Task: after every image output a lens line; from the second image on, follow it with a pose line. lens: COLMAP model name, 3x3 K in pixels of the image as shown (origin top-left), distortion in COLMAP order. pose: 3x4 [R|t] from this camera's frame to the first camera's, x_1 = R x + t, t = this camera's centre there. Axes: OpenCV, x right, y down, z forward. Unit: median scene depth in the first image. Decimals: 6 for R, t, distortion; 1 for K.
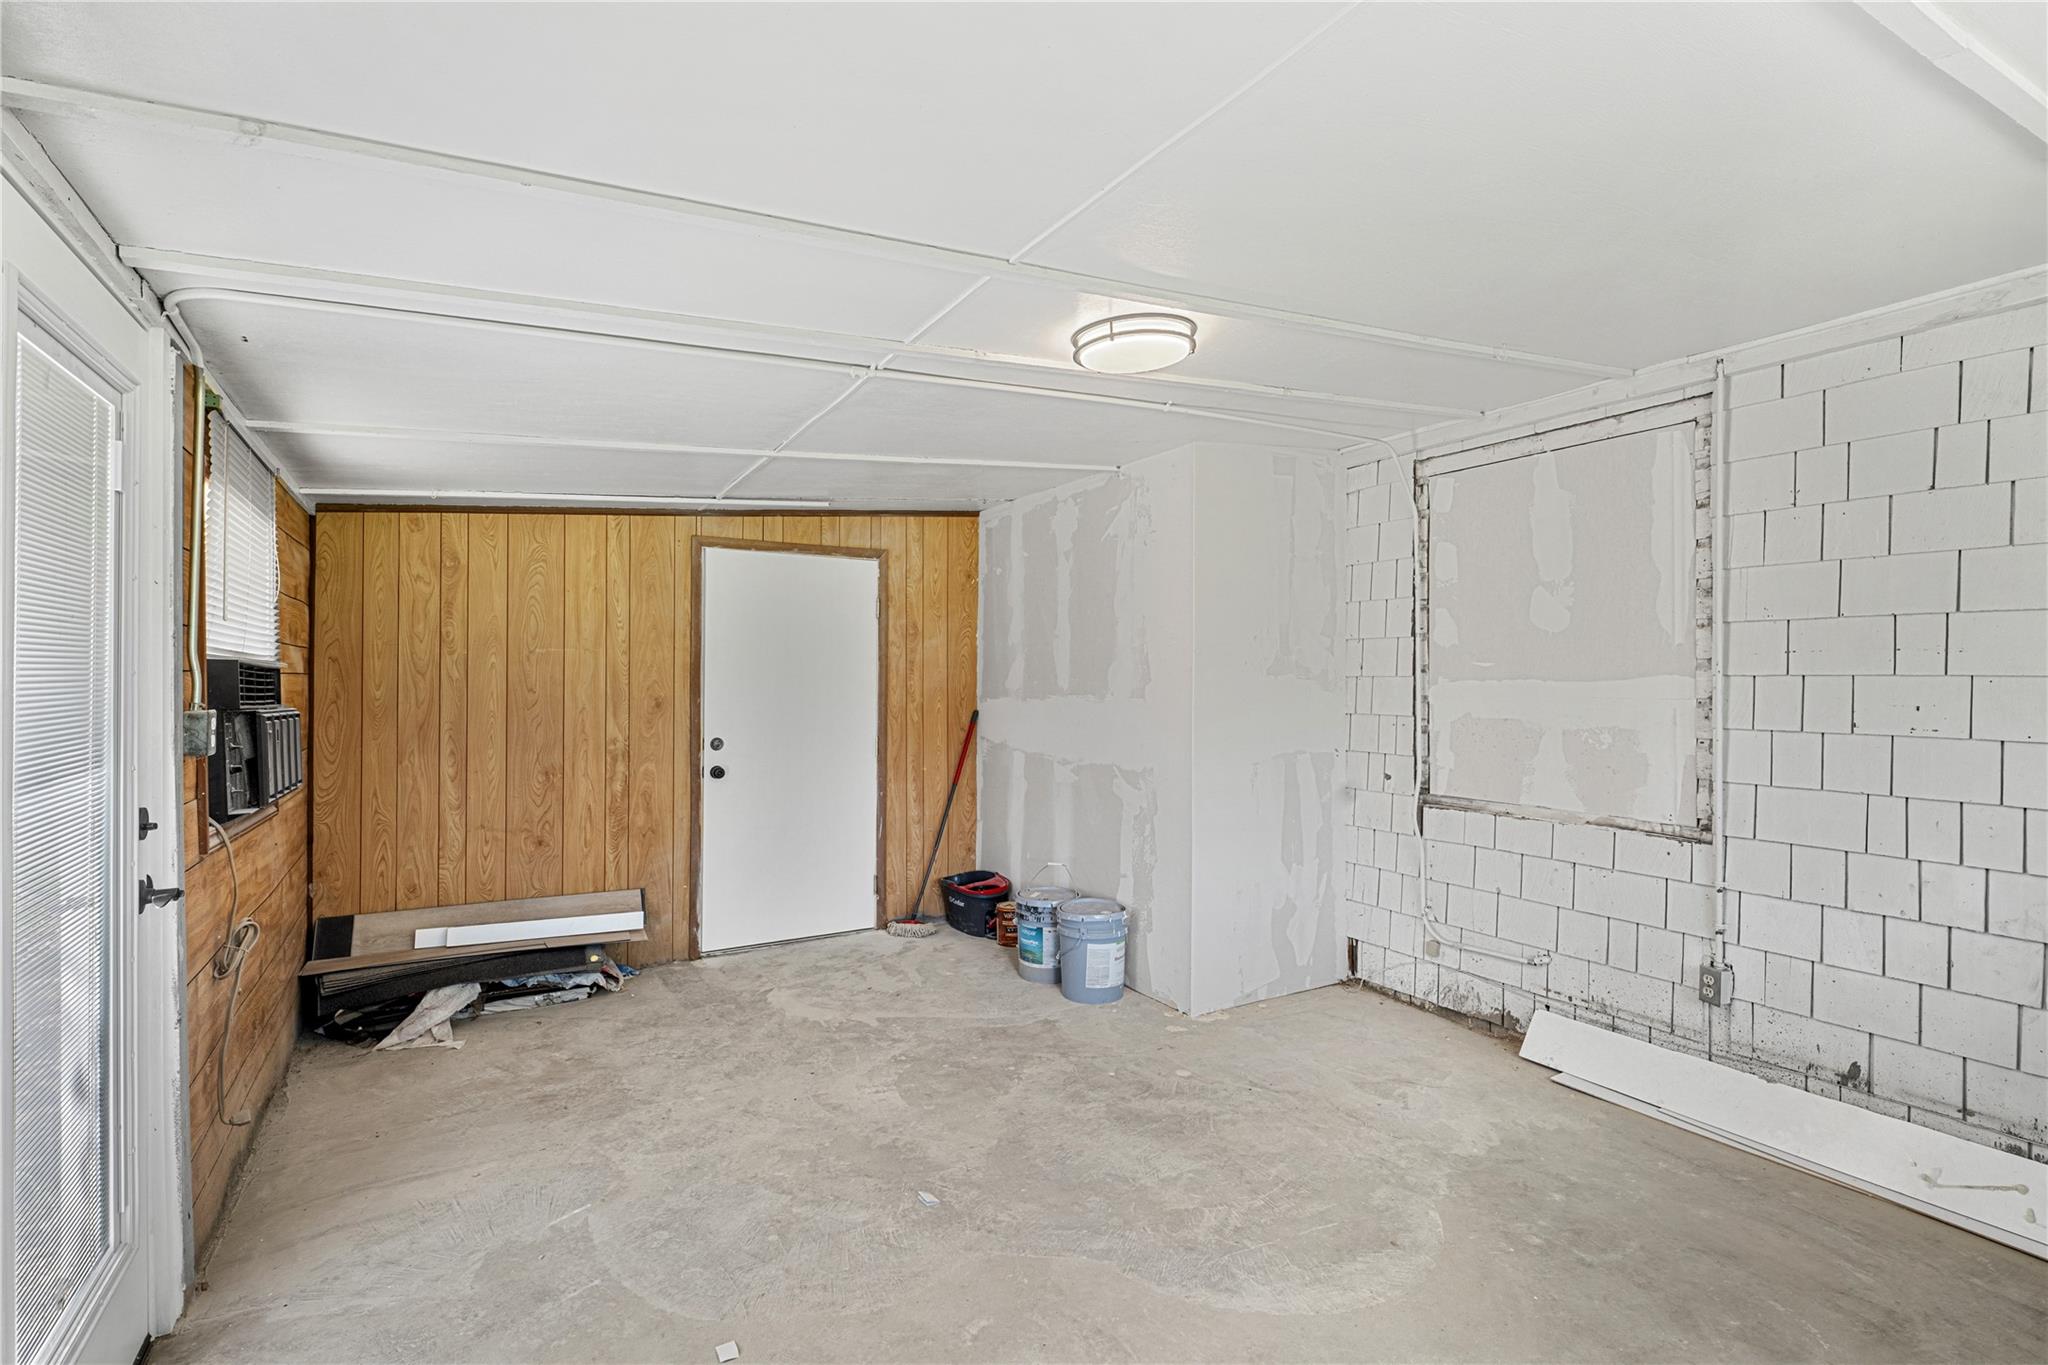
lens RADIAL K [[927.3, 0, 1024.0], [0, 927.3, 685.4], [0, 0, 1]] dist [0.002327, -0.002911]
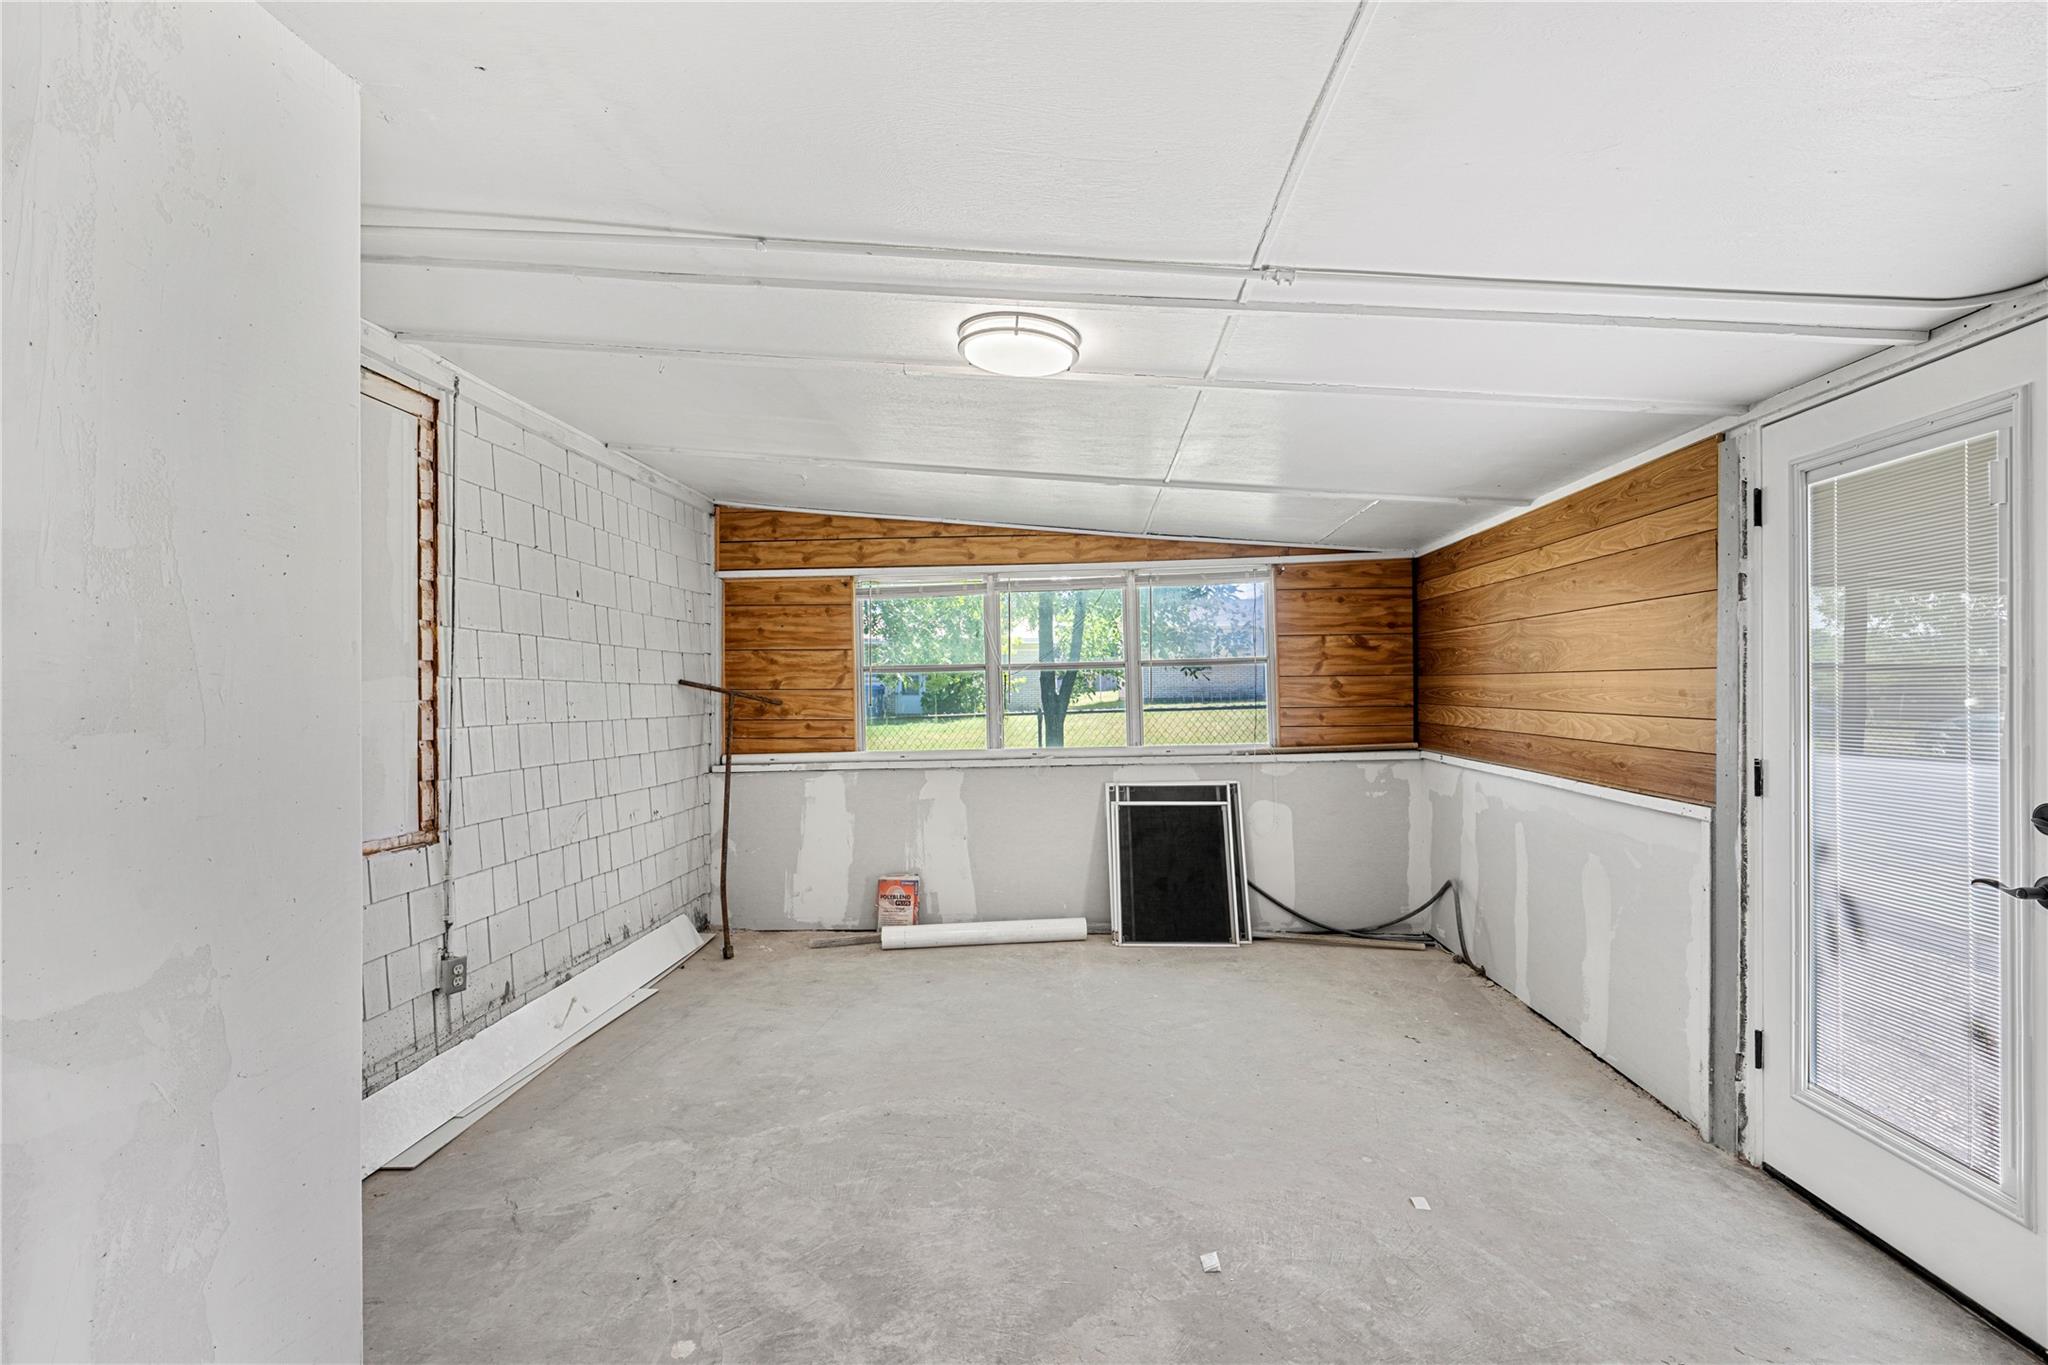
lens RADIAL K [[927.3, 0, 1024.8], [0, 927.3, 688.4], [0, 0, 1]] dist [0.002327, -0.002911]
pose [[-0.832752, 0.000662, 0.553646, -0.392560], [0.006034, 0.999951, 0.007879, -0.002489], [-0.553614, 0.009902, -0.832715, 1.612715]]
